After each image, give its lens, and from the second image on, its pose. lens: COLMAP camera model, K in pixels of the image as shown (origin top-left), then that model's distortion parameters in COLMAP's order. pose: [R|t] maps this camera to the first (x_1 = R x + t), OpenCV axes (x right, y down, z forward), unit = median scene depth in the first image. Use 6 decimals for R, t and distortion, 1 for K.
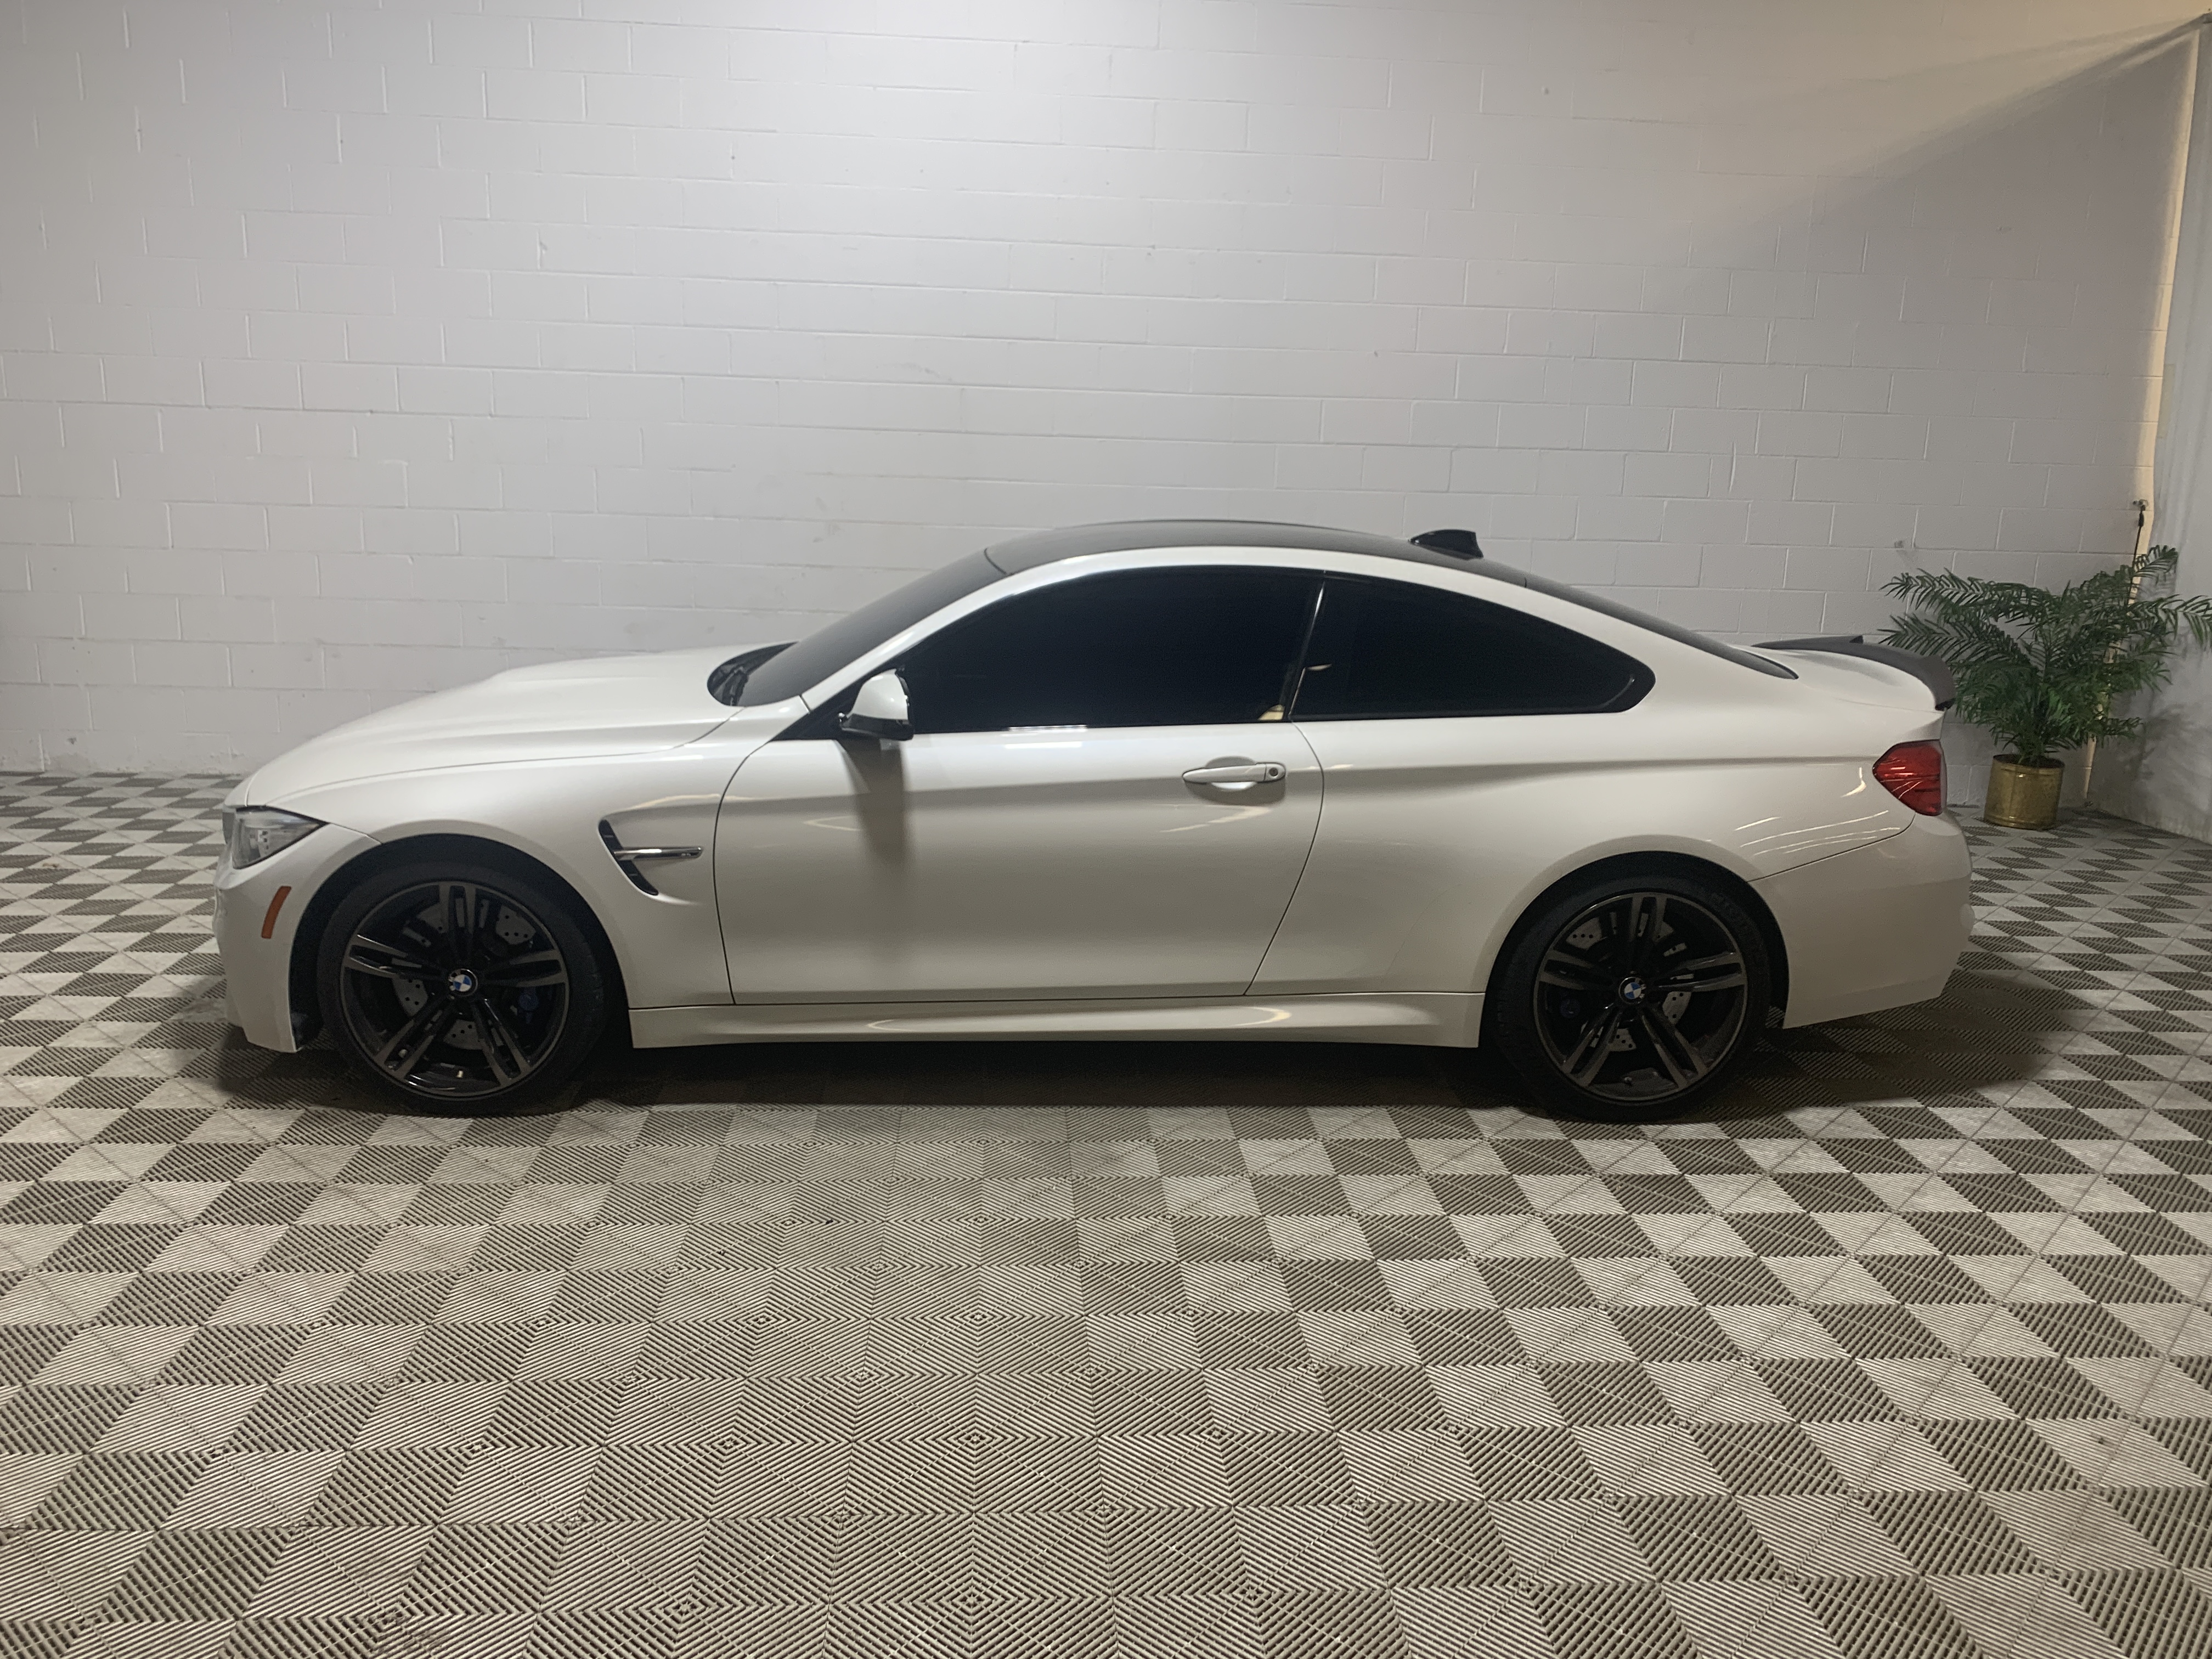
lens RADIAL K [[1686.6, 0, 1124.9], [0, 1686.6, 818.6], [0, 0, 1]] dist [0.084172, -0.152757]
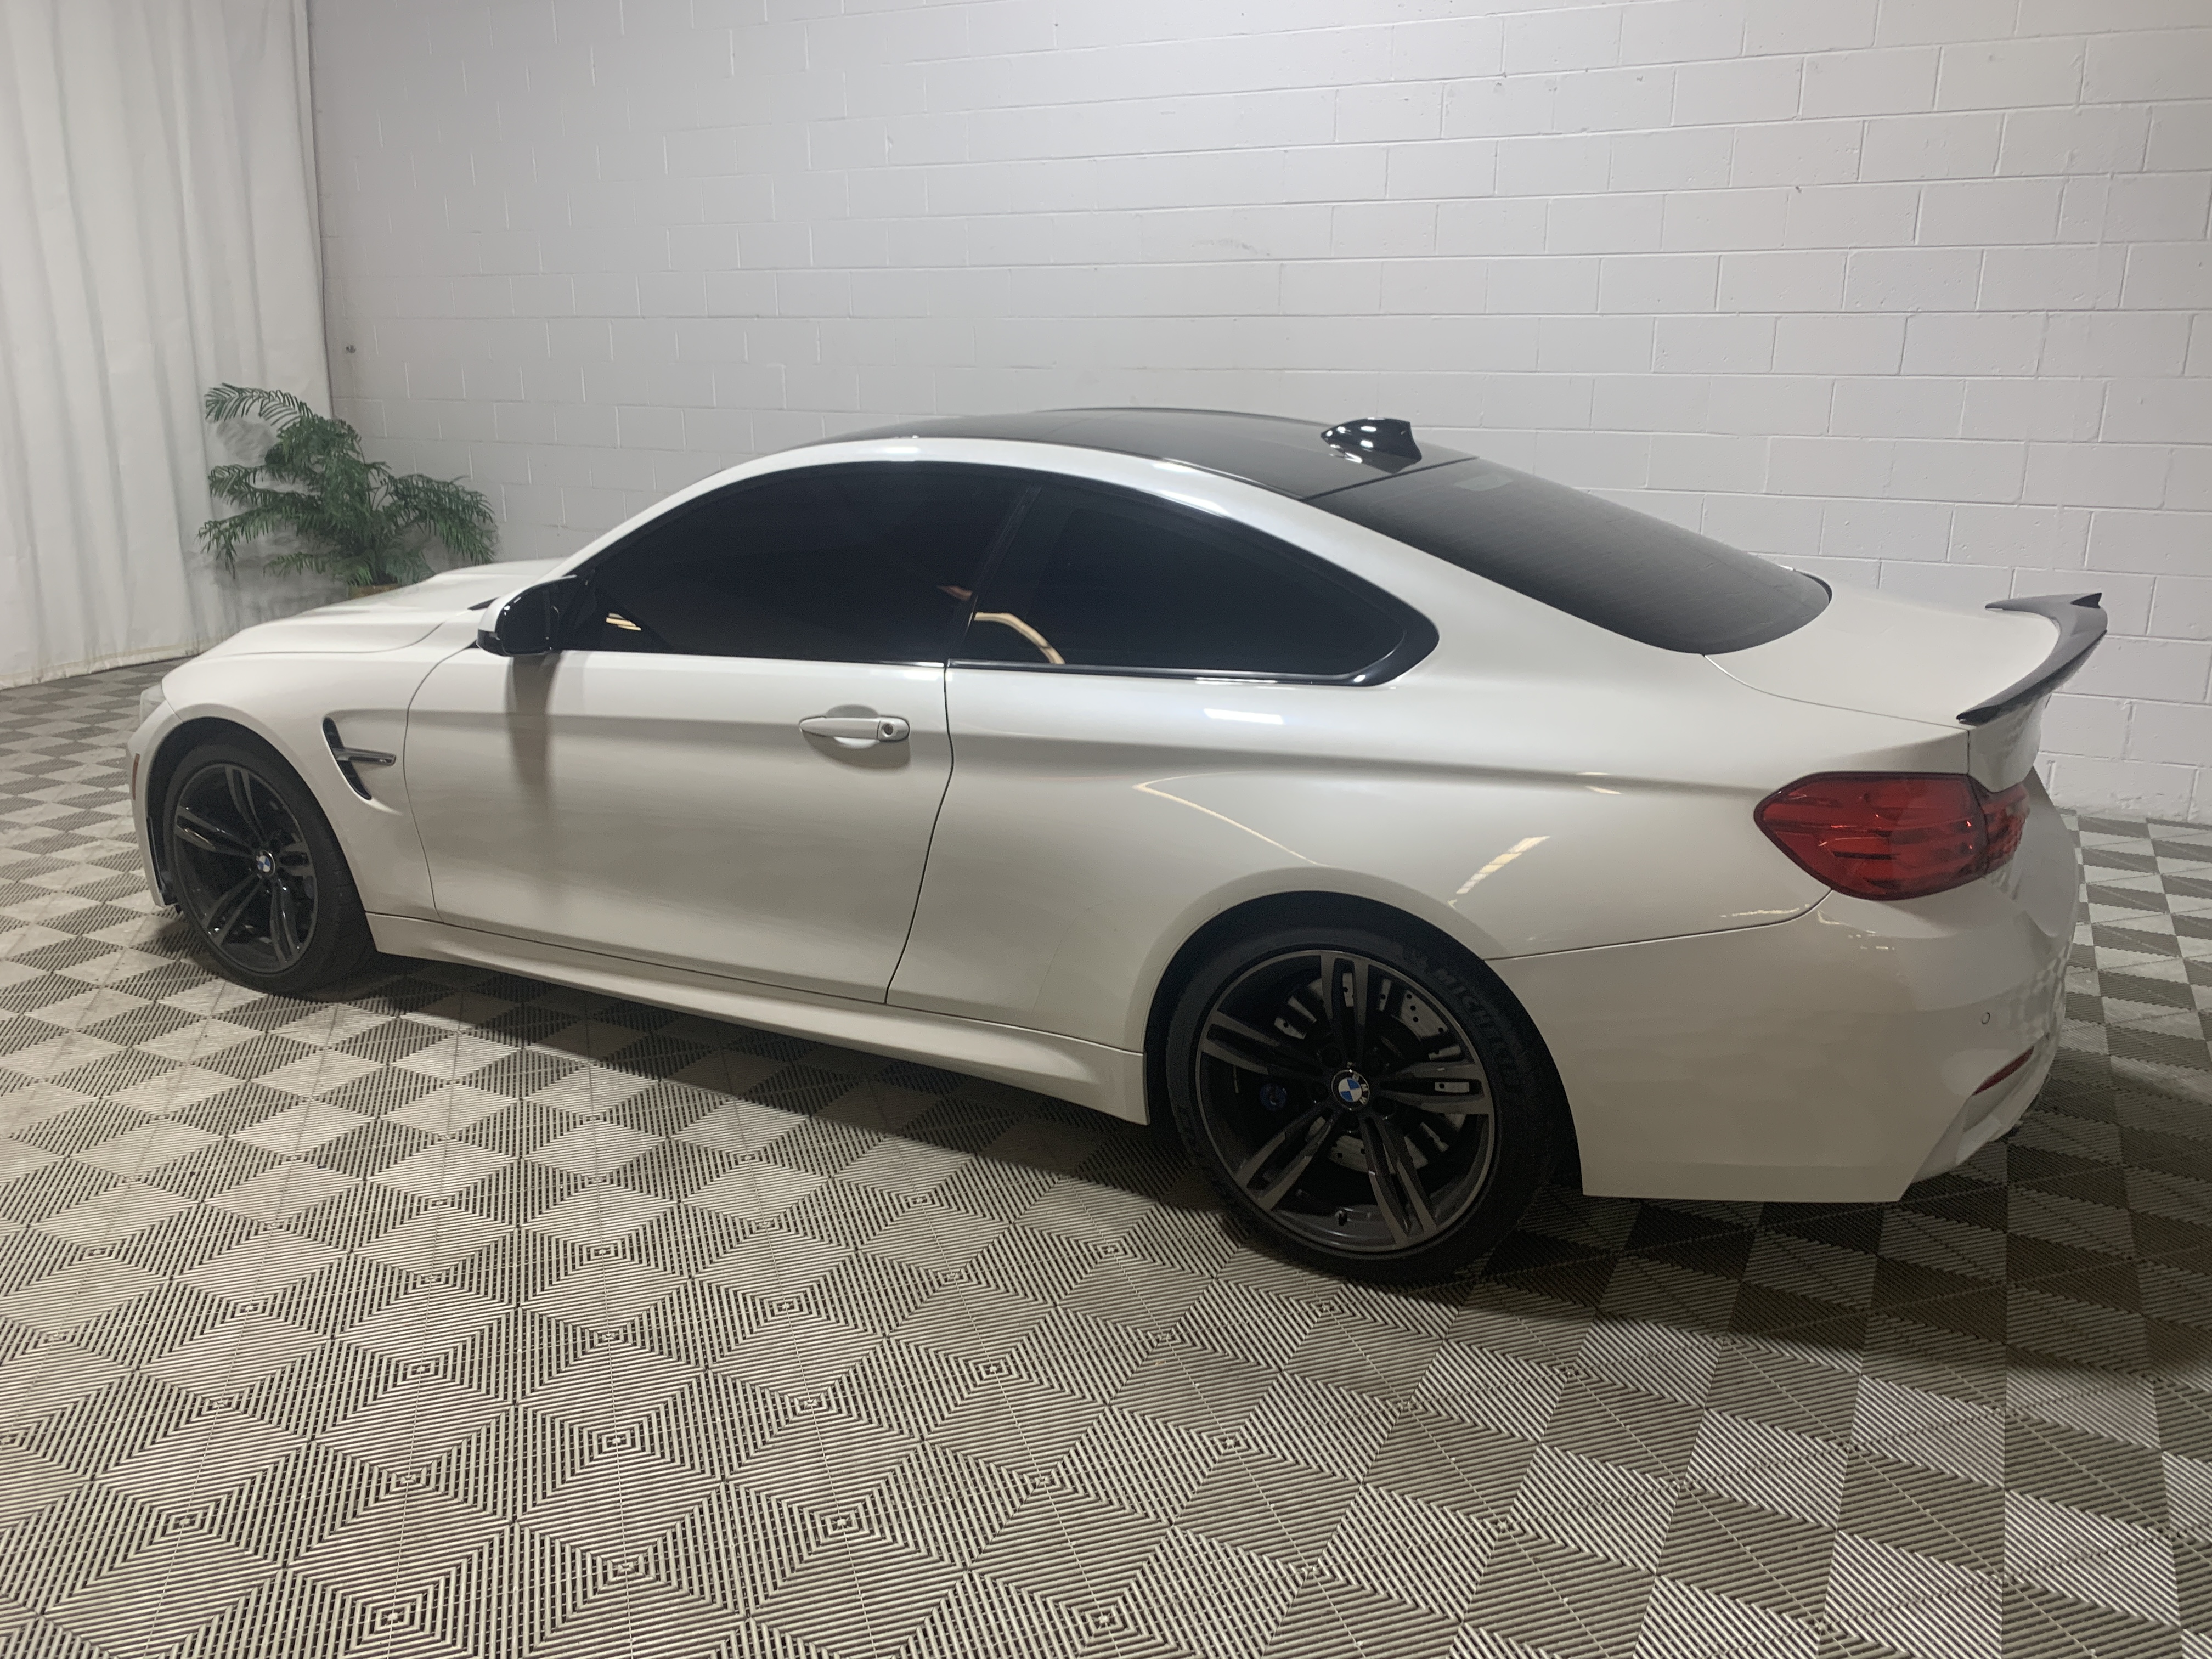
lens RADIAL K [[1686.6, 0, 1124.9], [0, 1686.6, 818.6], [0, 0, 1]] dist [0.084172, -0.152757]
pose [[0.855267, 0.113928, -0.505508, 0.574575], [-0.088025, 0.993296, 0.074934, -0.053919], [0.510656, -0.019592, 0.859562, 0.376691]]
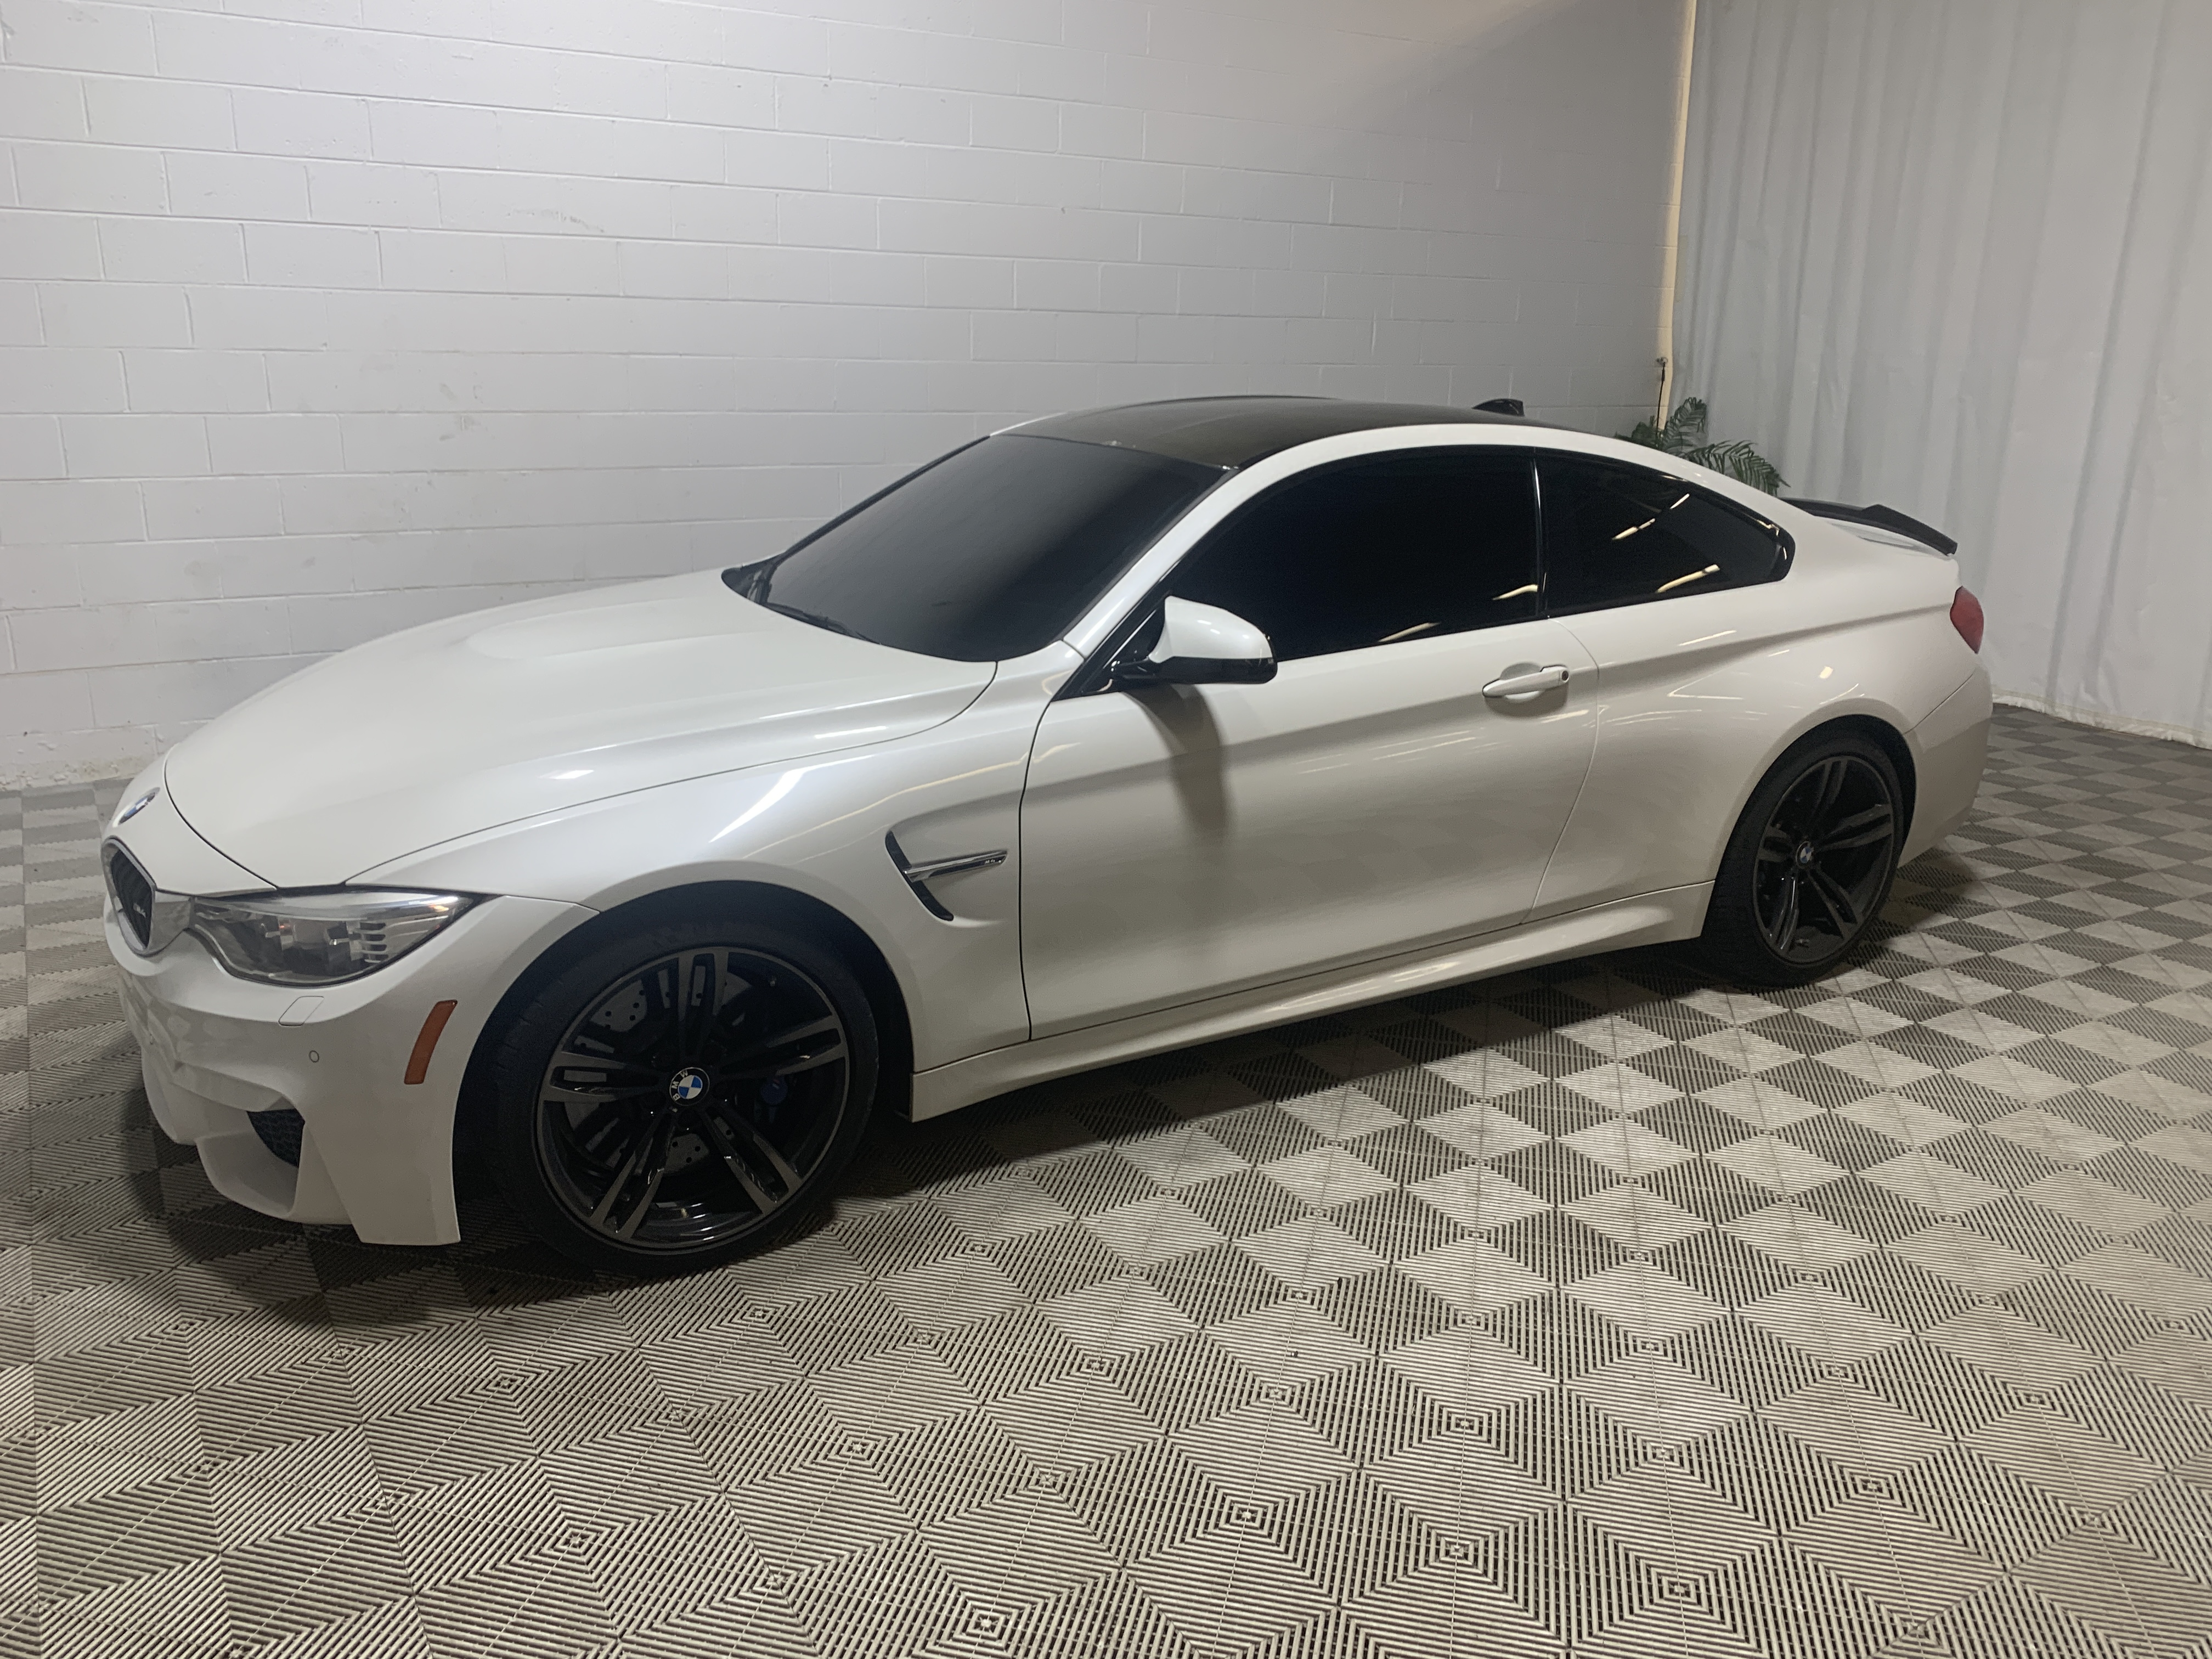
lens RADIAL K [[1686.6, 0, 1124.9], [0, 1686.6, 818.6], [0, 0, 1]] dist [0.084172, -0.152757]
pose [[0.885437, -0.138329, 0.443696, -0.525845], [0.106179, 0.989639, 0.096646, -0.063522], [-0.452468, -0.038463, 0.890951, 0.289140]]
